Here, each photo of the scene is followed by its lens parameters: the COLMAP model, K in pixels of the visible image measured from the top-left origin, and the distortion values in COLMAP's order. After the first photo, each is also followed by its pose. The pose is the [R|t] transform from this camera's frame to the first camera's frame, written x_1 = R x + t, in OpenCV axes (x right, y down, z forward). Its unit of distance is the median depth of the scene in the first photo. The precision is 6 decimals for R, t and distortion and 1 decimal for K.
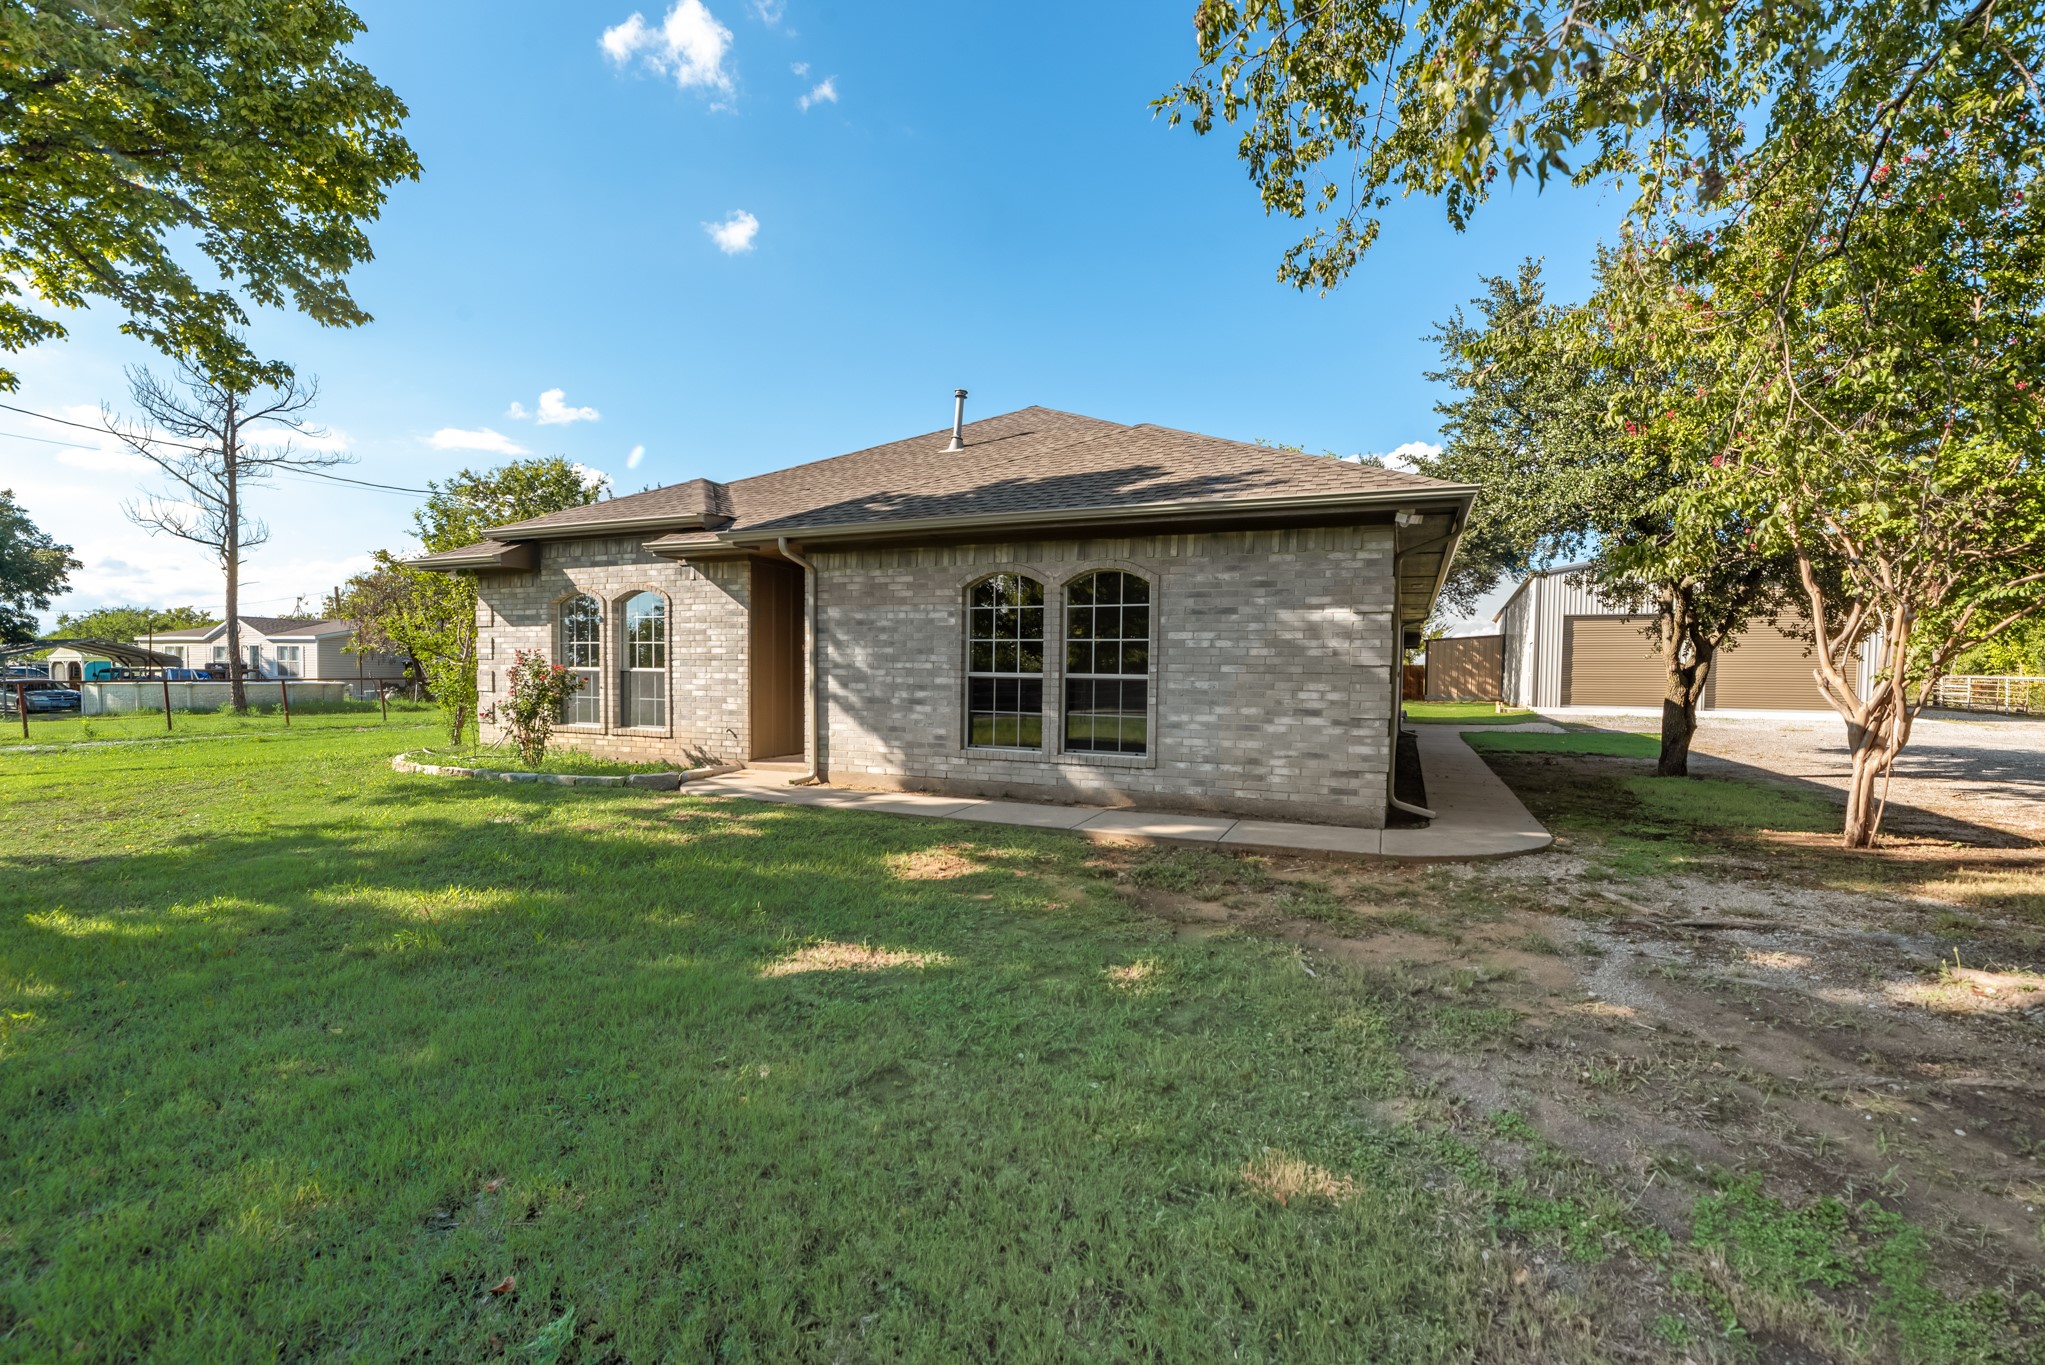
lens RADIAL K [[839.4, 0, 1022.5], [0, 839.4, 682.5], [0, 0, 1]] dist [-0.000200, -0.000277]
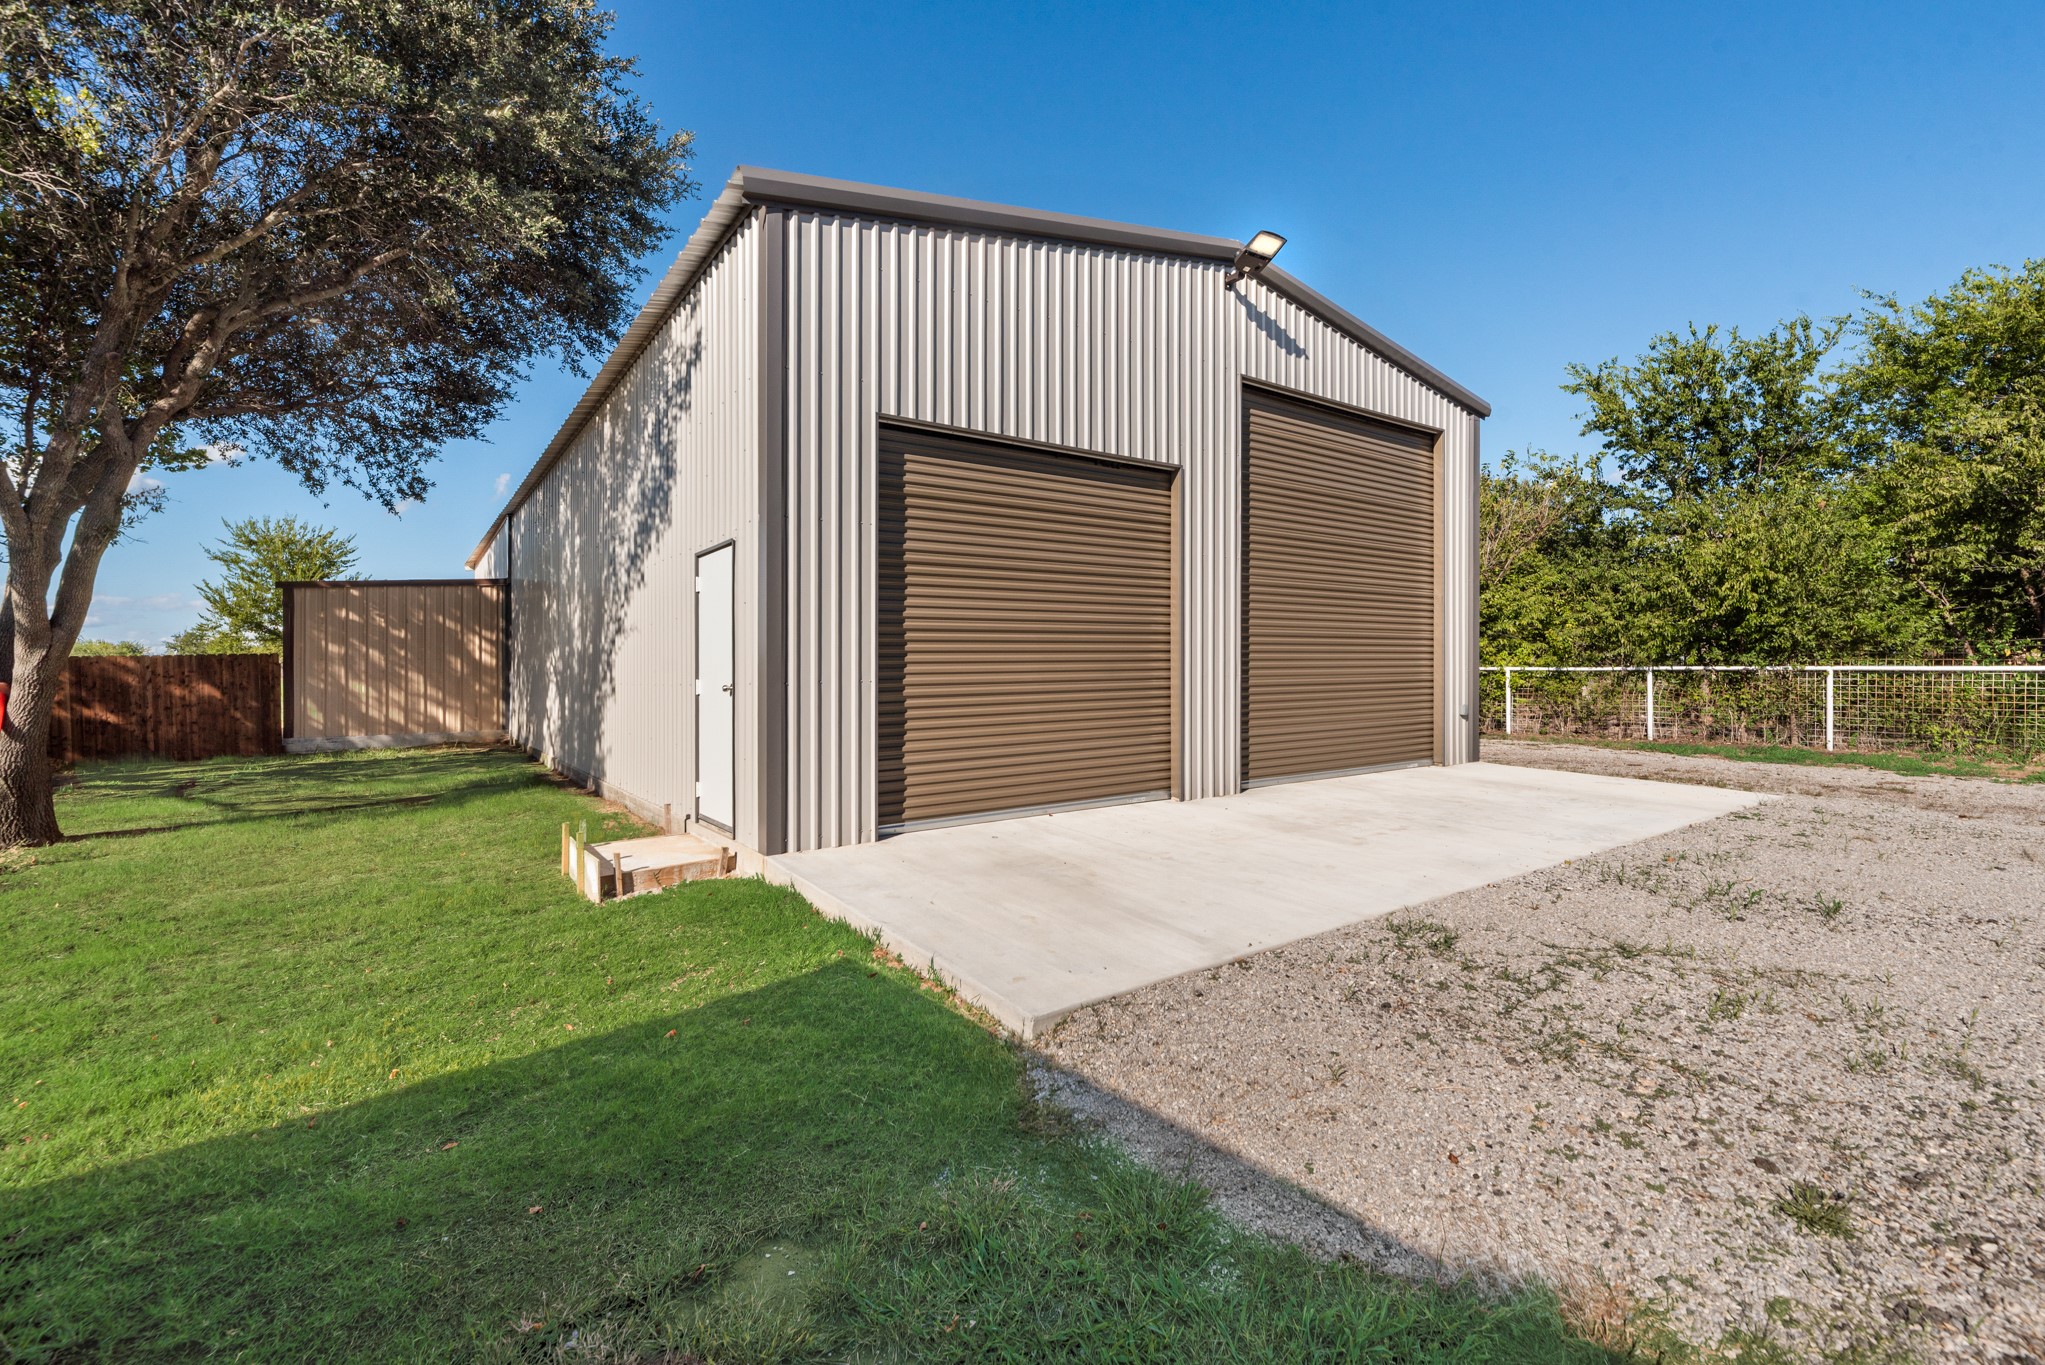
lens RADIAL K [[839.4, 0, 1022.5], [0, 839.4, 682.5], [0, 0, 1]] dist [-0.000200, -0.000277]
pose [[0.437413, -0.008240, 0.899223, 0.376757], [0.008512, 0.999951, 0.005023, -0.009084], [-0.899220, 0.005457, 0.437462, 0.705900]]
